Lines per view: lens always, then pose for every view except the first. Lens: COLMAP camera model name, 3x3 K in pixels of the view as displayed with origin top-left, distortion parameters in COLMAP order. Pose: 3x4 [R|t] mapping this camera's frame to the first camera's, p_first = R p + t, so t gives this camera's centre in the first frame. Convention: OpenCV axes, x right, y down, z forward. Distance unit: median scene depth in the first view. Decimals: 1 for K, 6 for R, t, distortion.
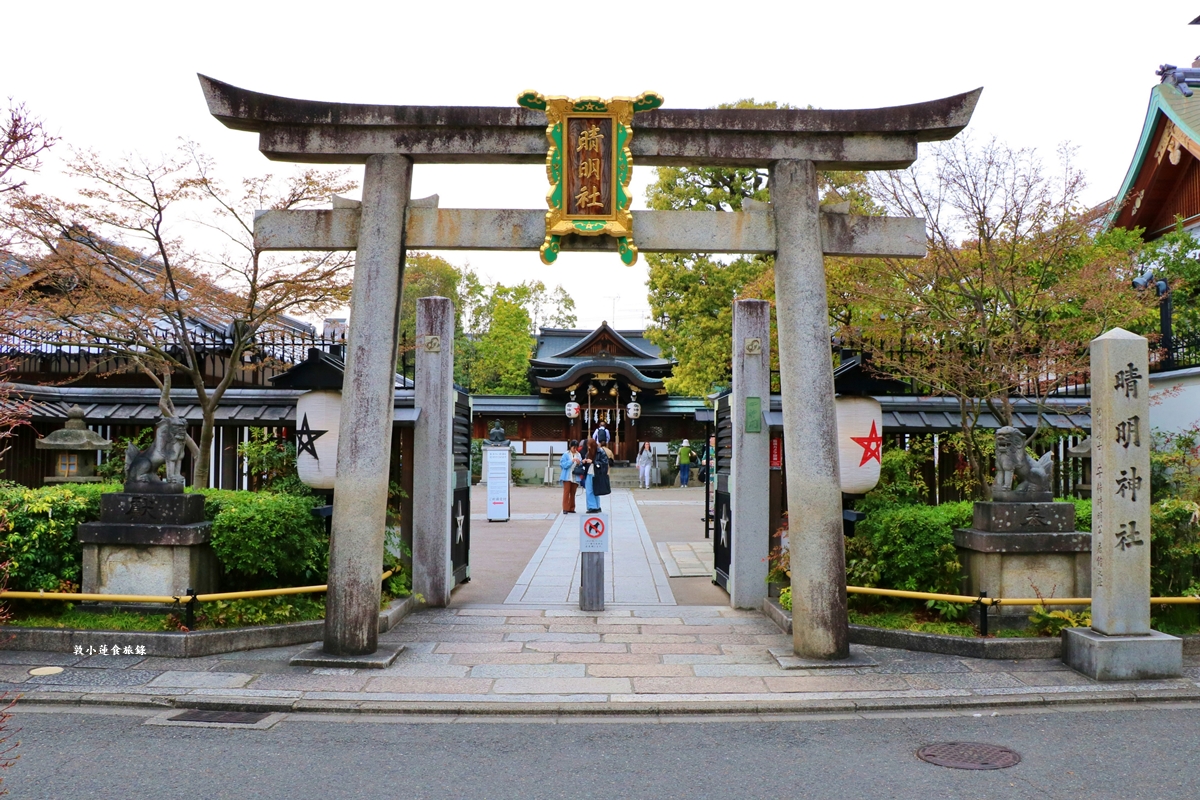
lens RADIAL K [[1032.3, 0, 600.0], [0, 1032.3, 400.0], [0, 0, 1]] dist [-0.192173, 0.171572]
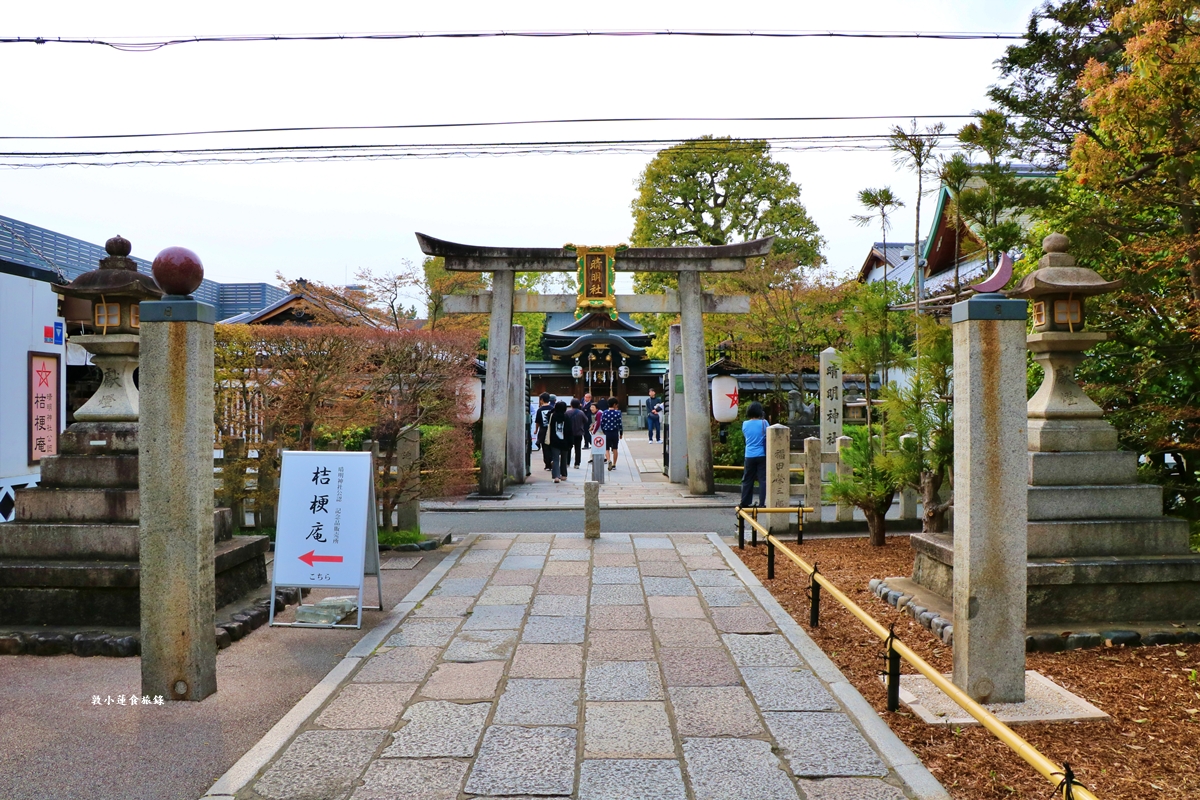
lens RADIAL K [[986.8, 0, 600.0], [0, 986.8, 400.0], [0, 0, 1]] dist [-0.192086, 0.141636]
pose [[0.999934, -0.010781, 0.003912, -0.012826], [0.010589, 0.998875, 0.046217, -0.056508], [-0.004406, -0.046172, 0.998924, -1.144865]]
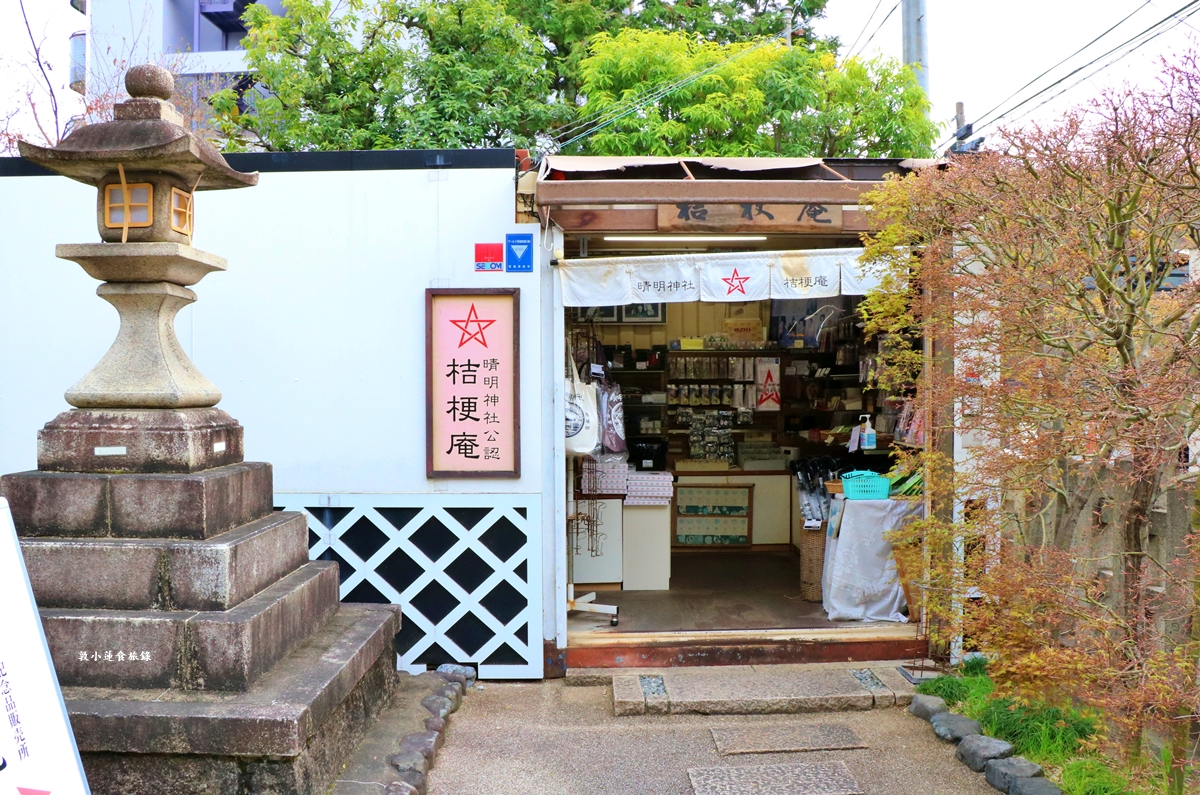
lens RADIAL K [[986.8, 0, 600.0], [0, 986.8, 397.5], [0, 0, 1]] dist [-0.192086, 0.141636]
pose [[0.018077, 0.008121, -0.999804, 0.037769], [0.059493, 0.998186, 0.009184, 0.046543], [0.998065, -0.059648, 0.017561, 0.815474]]
